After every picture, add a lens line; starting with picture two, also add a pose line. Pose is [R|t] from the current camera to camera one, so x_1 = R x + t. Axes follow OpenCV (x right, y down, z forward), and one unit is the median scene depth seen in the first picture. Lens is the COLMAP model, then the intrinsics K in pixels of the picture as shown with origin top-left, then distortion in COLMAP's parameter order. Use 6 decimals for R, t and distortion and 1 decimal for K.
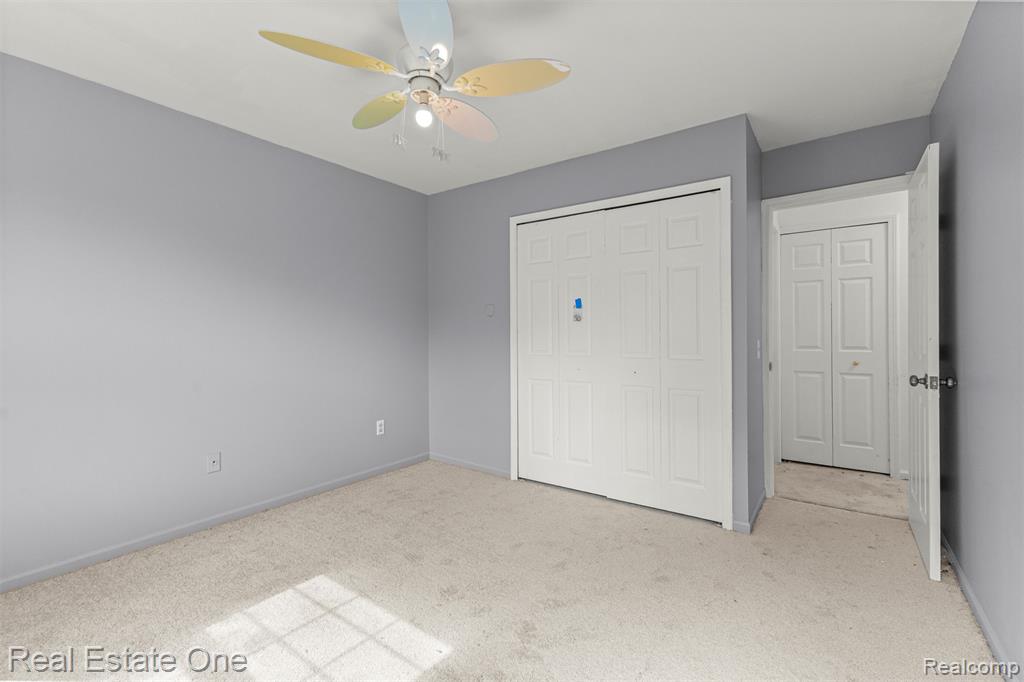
lens RADIAL K [[450.2, 0, 512.0], [0, 450.2, 341.0], [0, 0, 1]] dist [0.008539, -0.000383]
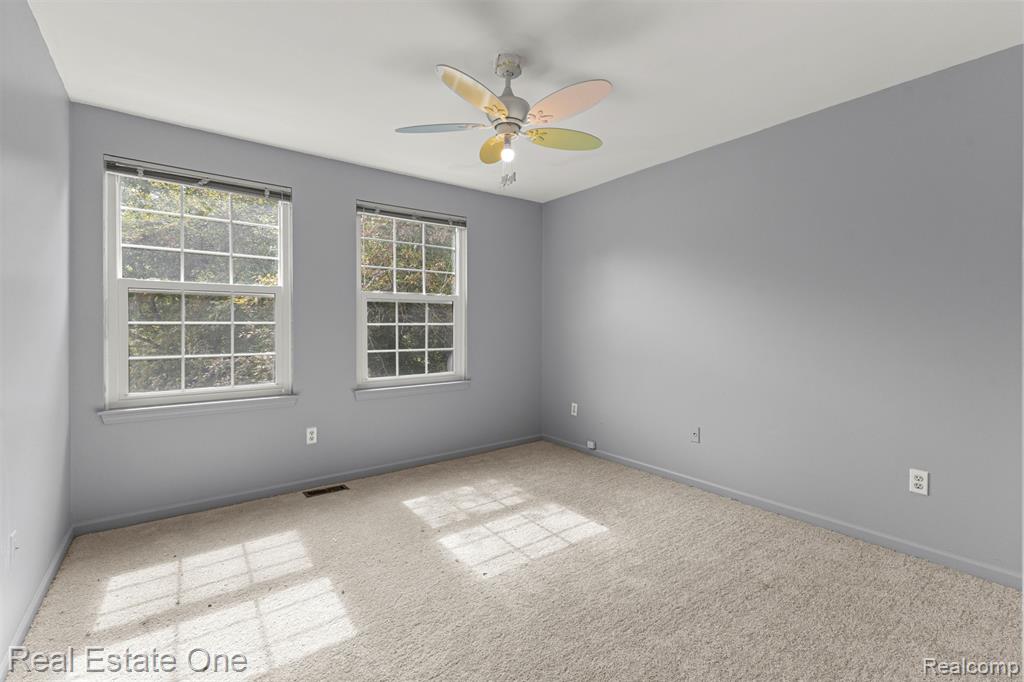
lens RADIAL K [[450.2, 0, 512.0], [0, 450.2, 341.0], [0, 0, 1]] dist [0.008539, -0.000383]
pose [[-0.302869, 0.031997, -0.952495, 0.868241], [-0.018038, 0.999065, 0.039297, -0.027140], [0.952862, 0.029083, -0.302008, 1.225982]]
